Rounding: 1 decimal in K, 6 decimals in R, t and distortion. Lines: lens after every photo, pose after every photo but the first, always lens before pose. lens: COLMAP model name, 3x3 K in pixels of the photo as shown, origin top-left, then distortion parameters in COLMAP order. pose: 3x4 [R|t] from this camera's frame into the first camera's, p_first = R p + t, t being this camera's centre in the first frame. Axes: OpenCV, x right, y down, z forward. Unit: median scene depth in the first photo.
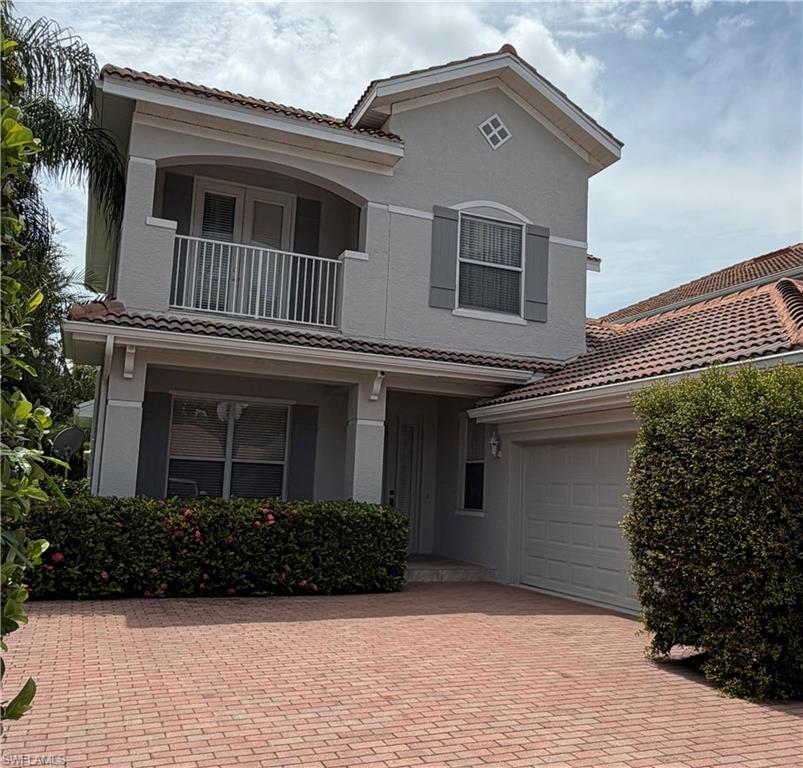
lens RADIAL K [[818.6, 0, 435.9], [0, 818.6, 384.2], [0, 0, 1]] dist [0.002012, 0.000000]
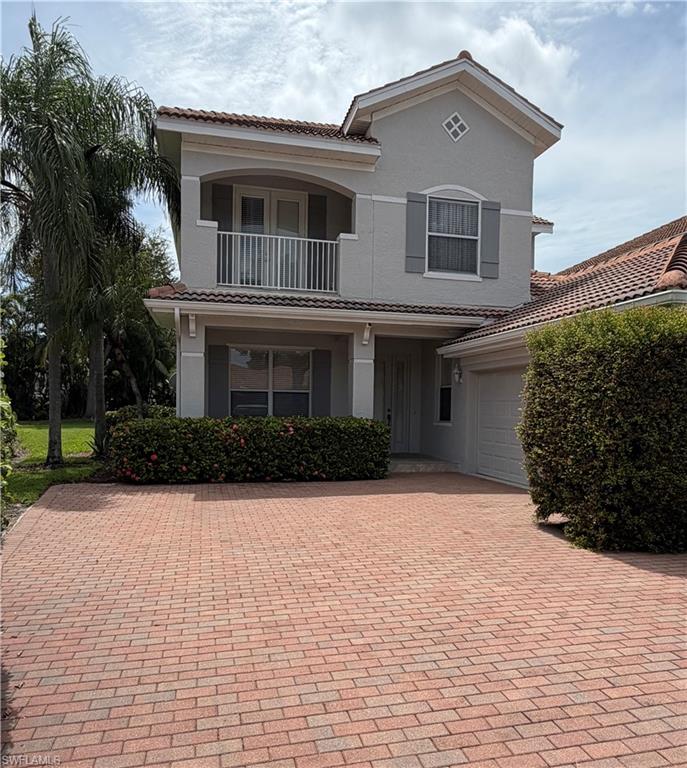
lens RADIAL K [[609.2, 0, 354.1], [0, 609.2, 435.2], [0, 0, 1]] dist [-0.006101, 0.003618]
pose [[0.983926, -0.016392, -0.177820, 0.093560], [0.046573, 0.984871, 0.166914, -0.002355], [0.172394, -0.172513, 0.969804, -0.030740]]
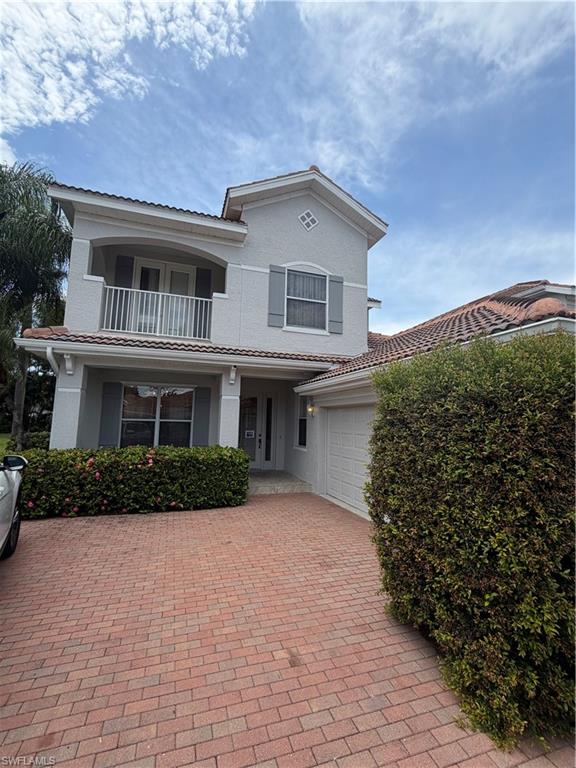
lens RADIAL K [[344.2, 0, 295.0], [0, 344.2, 383.4], [0, 0, 1]] dist [-0.000981, 0.000680]
pose [[0.995208, -0.027198, -0.093921, 0.123569], [0.029156, 0.999384, 0.019538, 0.010444], [0.093332, -0.022182, 0.995388, 0.356759]]
